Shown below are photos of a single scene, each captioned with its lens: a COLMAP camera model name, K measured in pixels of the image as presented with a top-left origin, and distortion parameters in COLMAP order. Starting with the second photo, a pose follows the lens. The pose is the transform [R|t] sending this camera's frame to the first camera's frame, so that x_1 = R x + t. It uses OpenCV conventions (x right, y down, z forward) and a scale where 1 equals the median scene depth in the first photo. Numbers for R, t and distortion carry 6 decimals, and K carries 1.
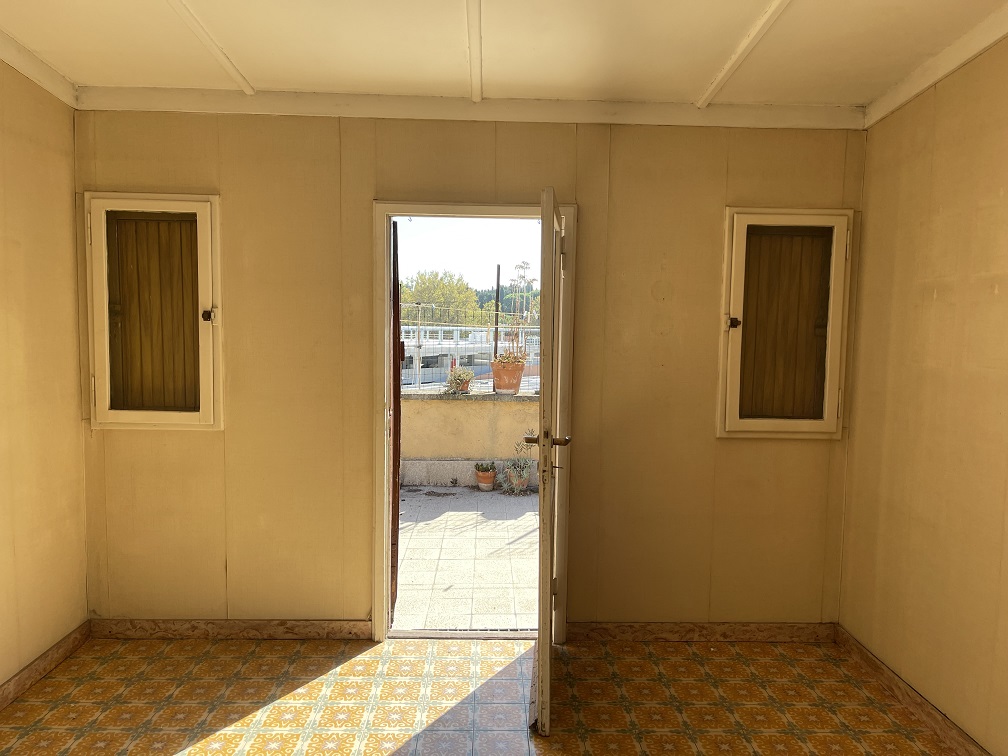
lens RADIAL K [[762.3, 0, 503.9], [0, 762.3, 379.1], [0, 0, 1]] dist [-0.006581, -0.006906]
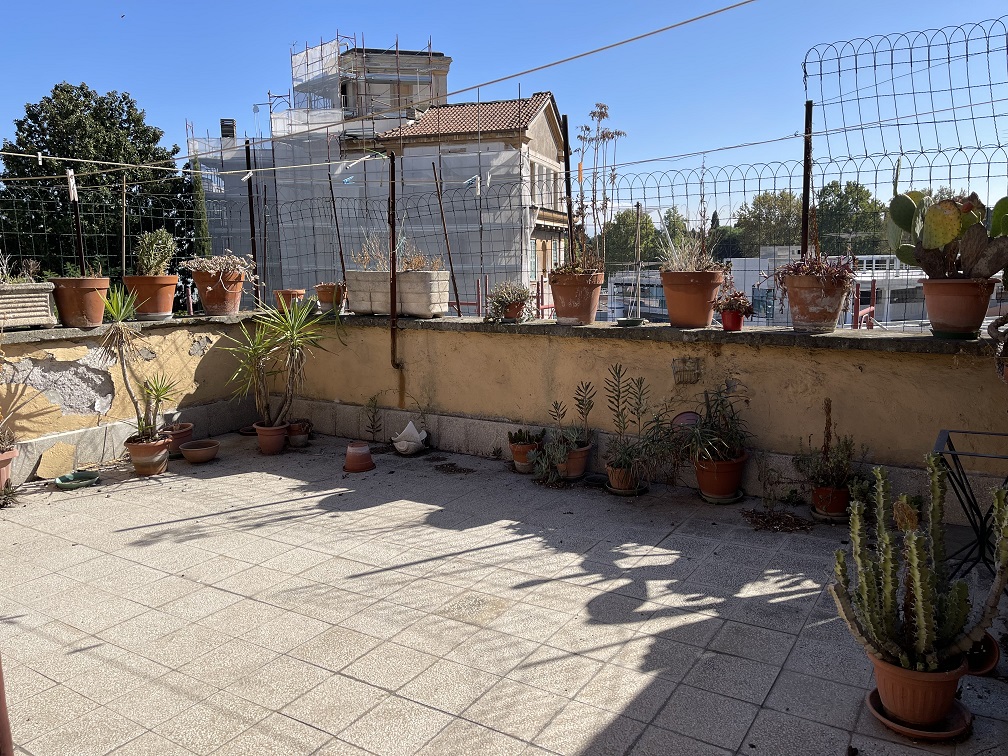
lens RADIAL K [[762.3, 0, 504.6], [0, 762.3, 377.2], [0, 0, 1]] dist [-0.006581, -0.006906]
pose [[0.837205, 0.055320, -0.544084, 0.365197], [-0.011593, 0.996442, 0.083475, 0.012466], [0.546766, -0.063579, 0.834868, 0.520624]]
